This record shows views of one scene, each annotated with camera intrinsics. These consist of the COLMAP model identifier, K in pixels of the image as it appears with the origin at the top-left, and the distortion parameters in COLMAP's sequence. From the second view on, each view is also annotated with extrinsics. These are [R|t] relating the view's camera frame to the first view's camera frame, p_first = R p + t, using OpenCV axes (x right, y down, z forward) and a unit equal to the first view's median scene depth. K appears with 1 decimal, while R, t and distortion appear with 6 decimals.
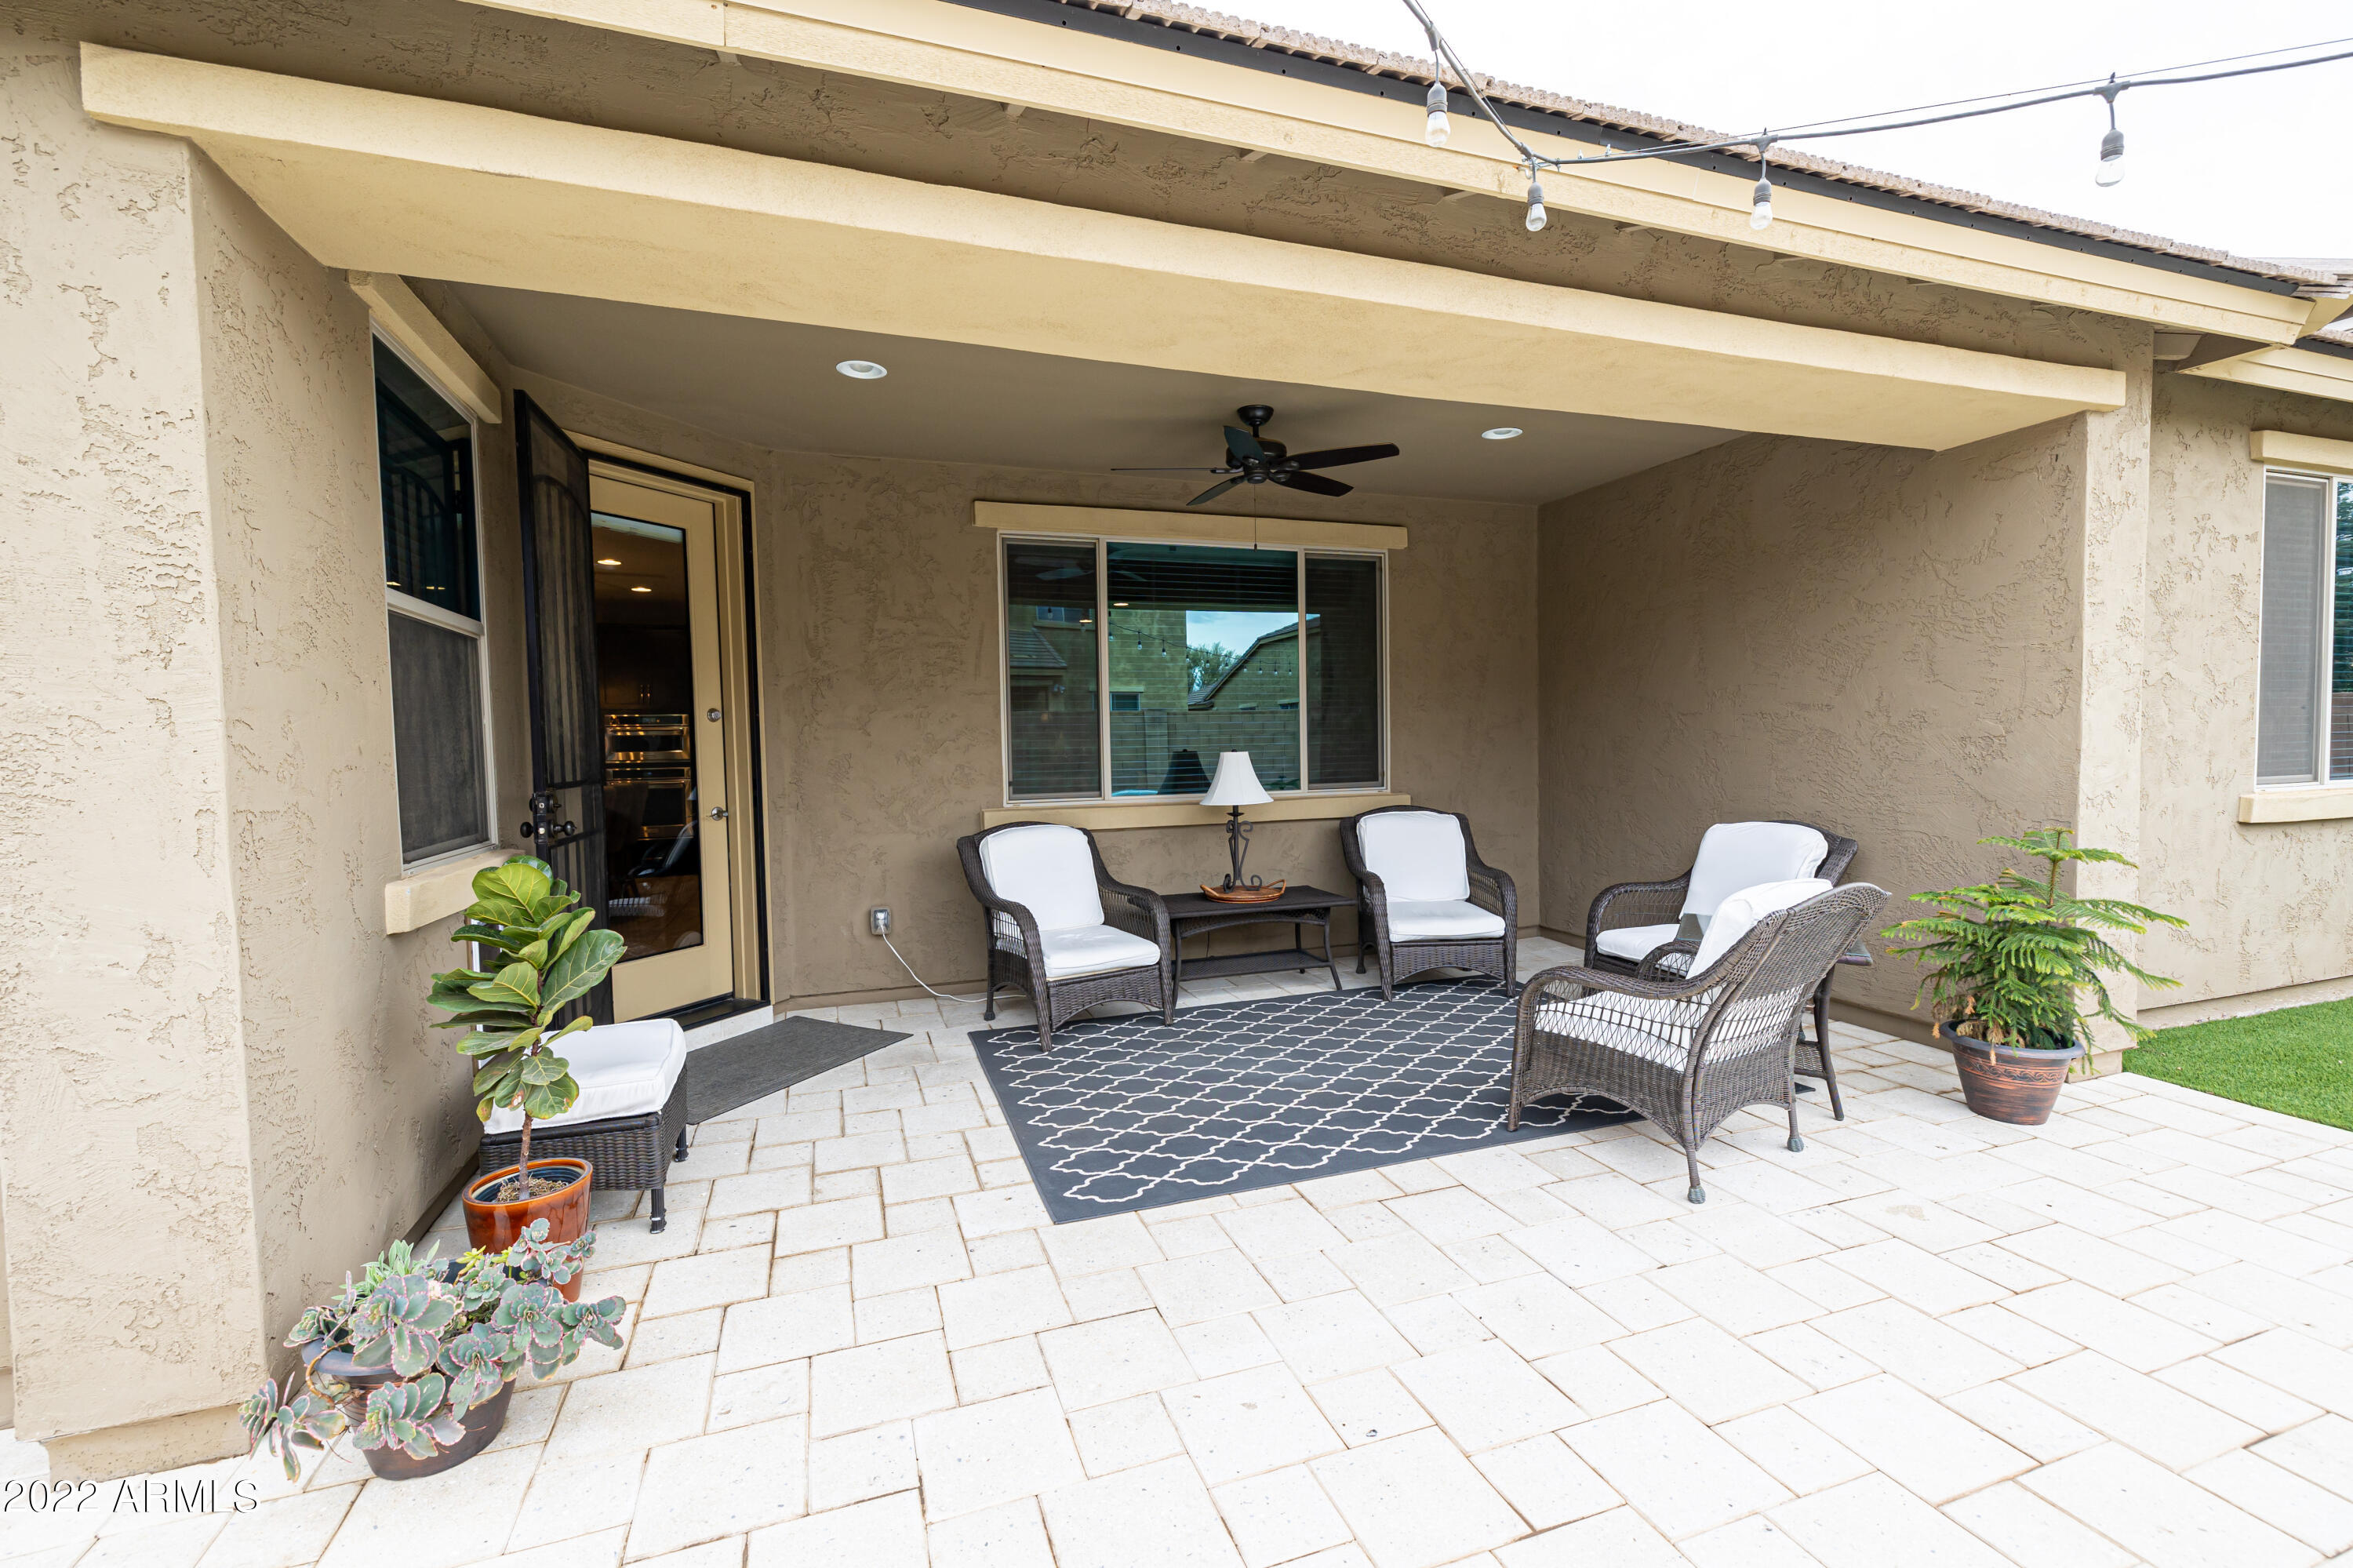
lens RADIAL K [[996.5, 0, 1176.5], [0, 996.5, 784.0], [0, 0, 1]] dist [-0.000560, 0.000182]
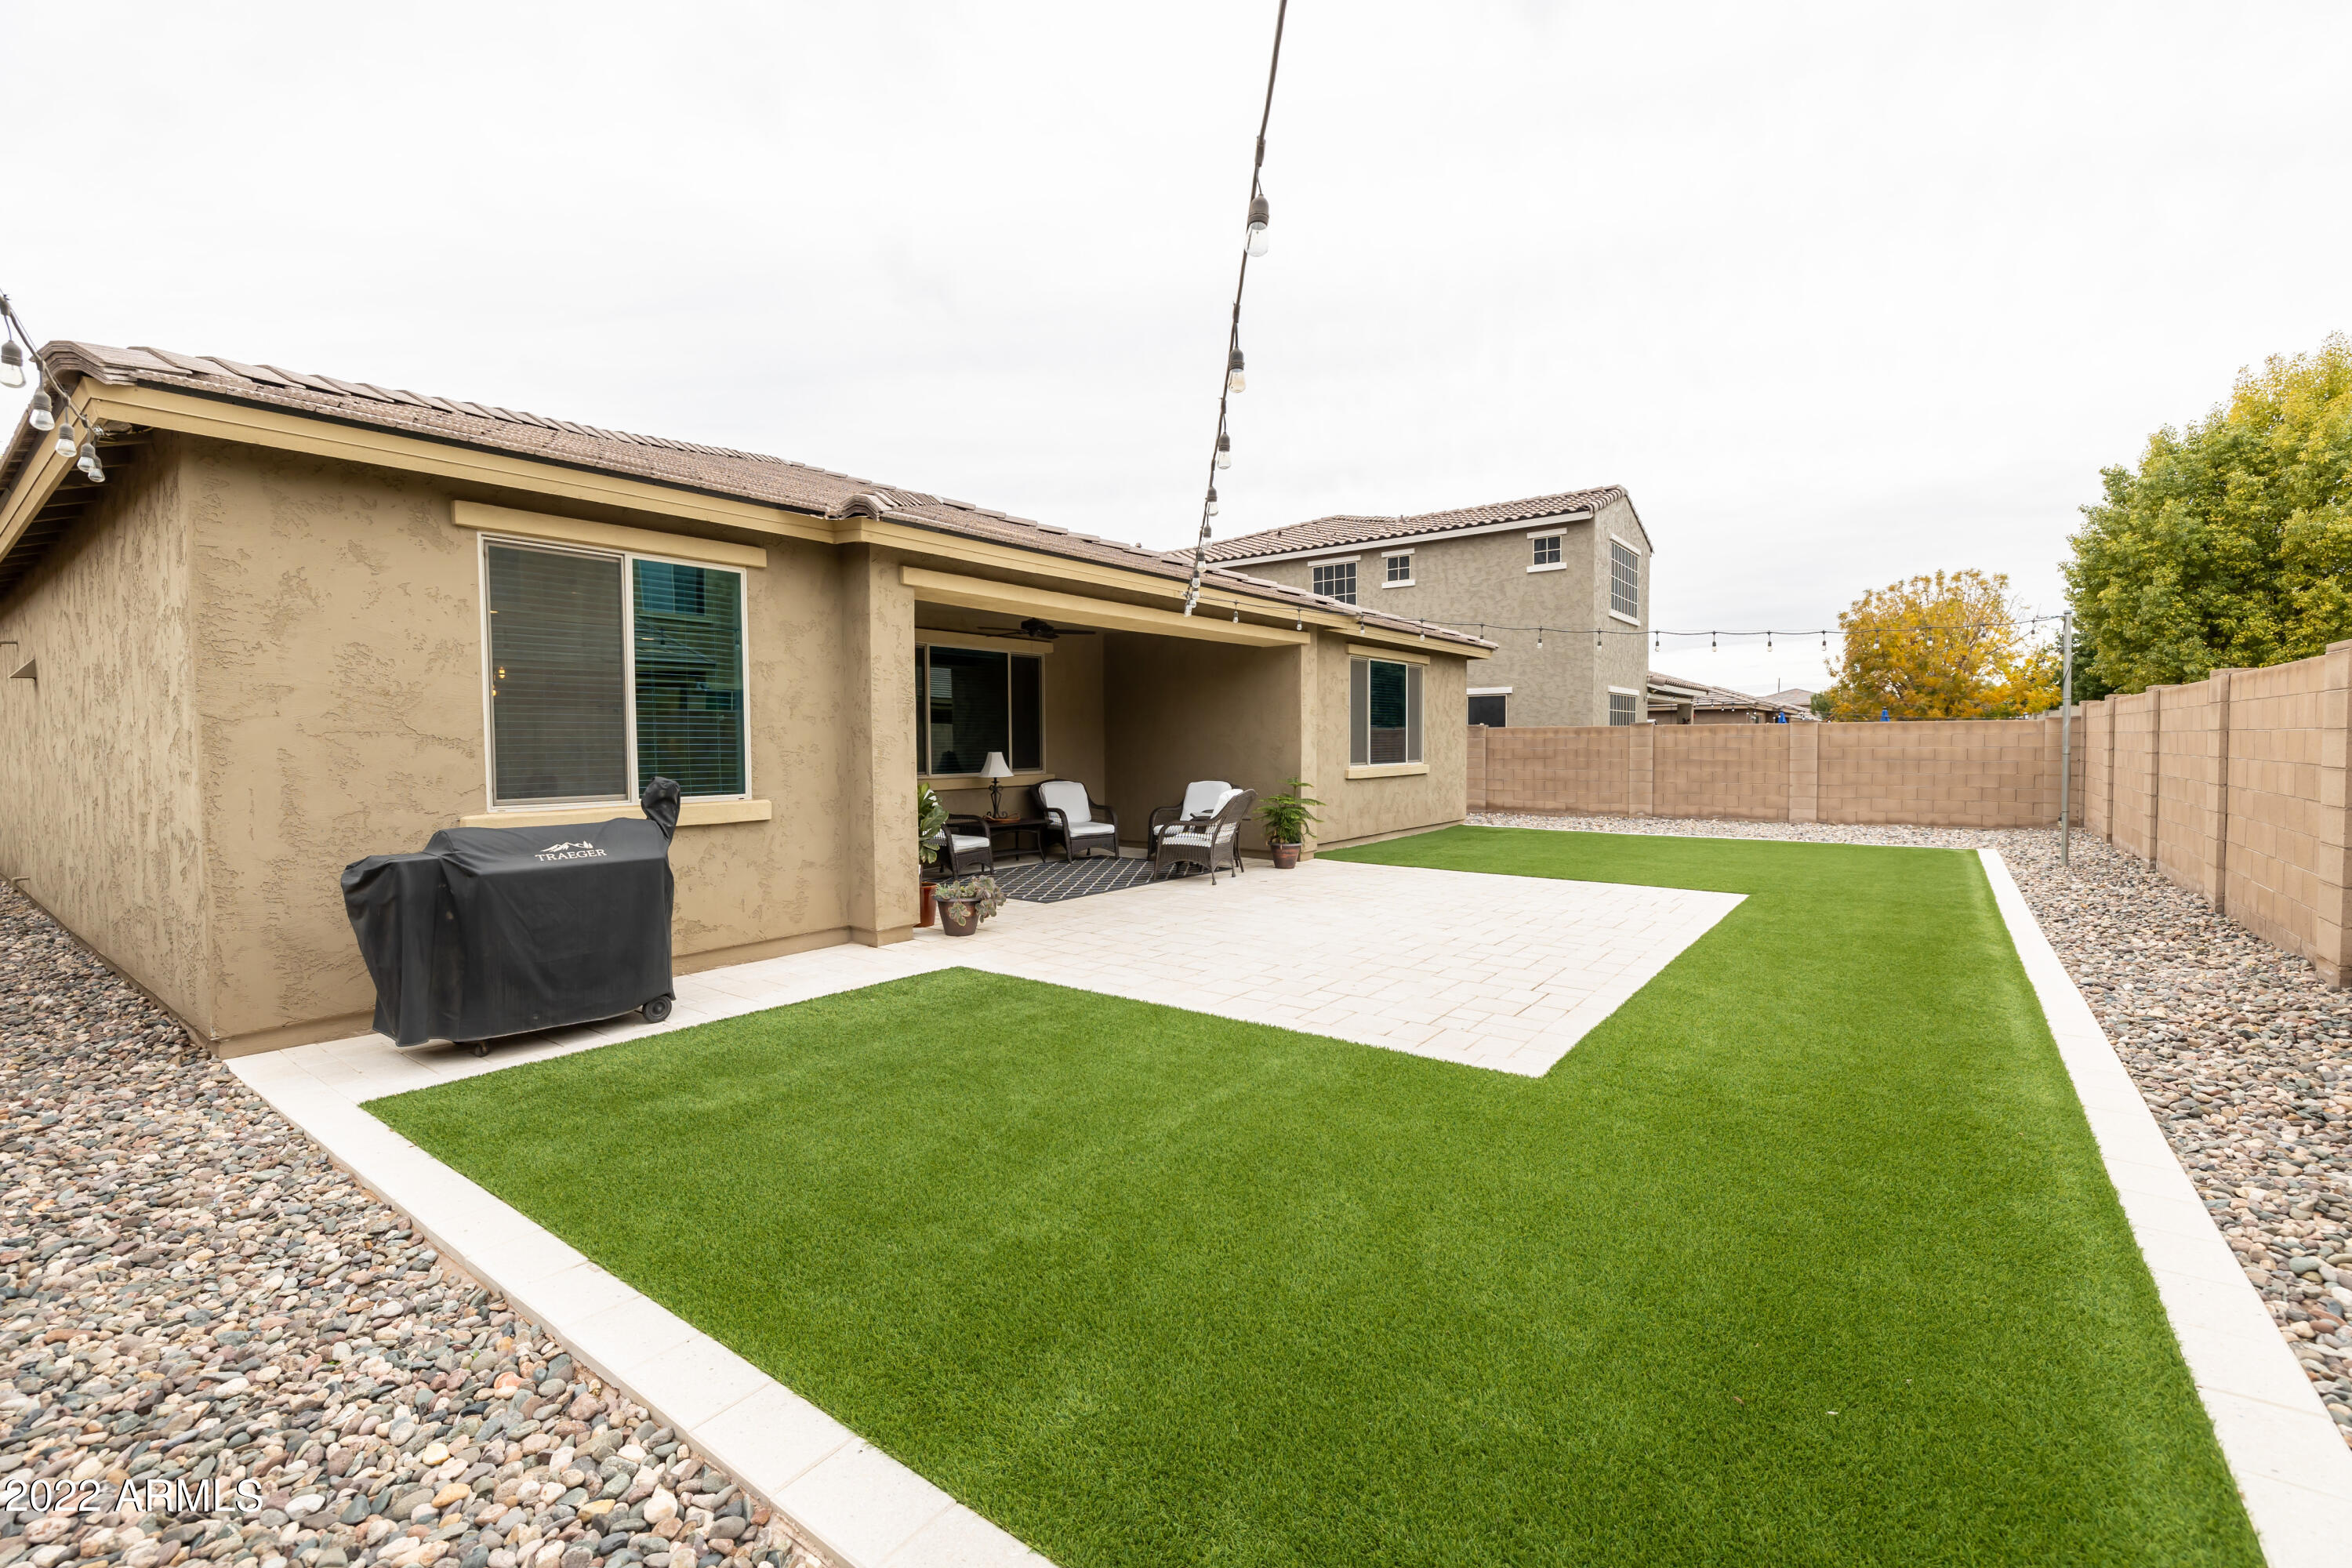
lens RADIAL K [[996.0, 0, 1176.0], [0, 996.0, 784.0], [0, 0, 1]] dist [-0.000560, 0.000182]
pose [[0.830088, -0.011428, 0.557515, -0.992331], [0.016241, 0.999861, -0.003687, 0.059900], [-0.557395, 0.012115, 0.830159, -1.172353]]
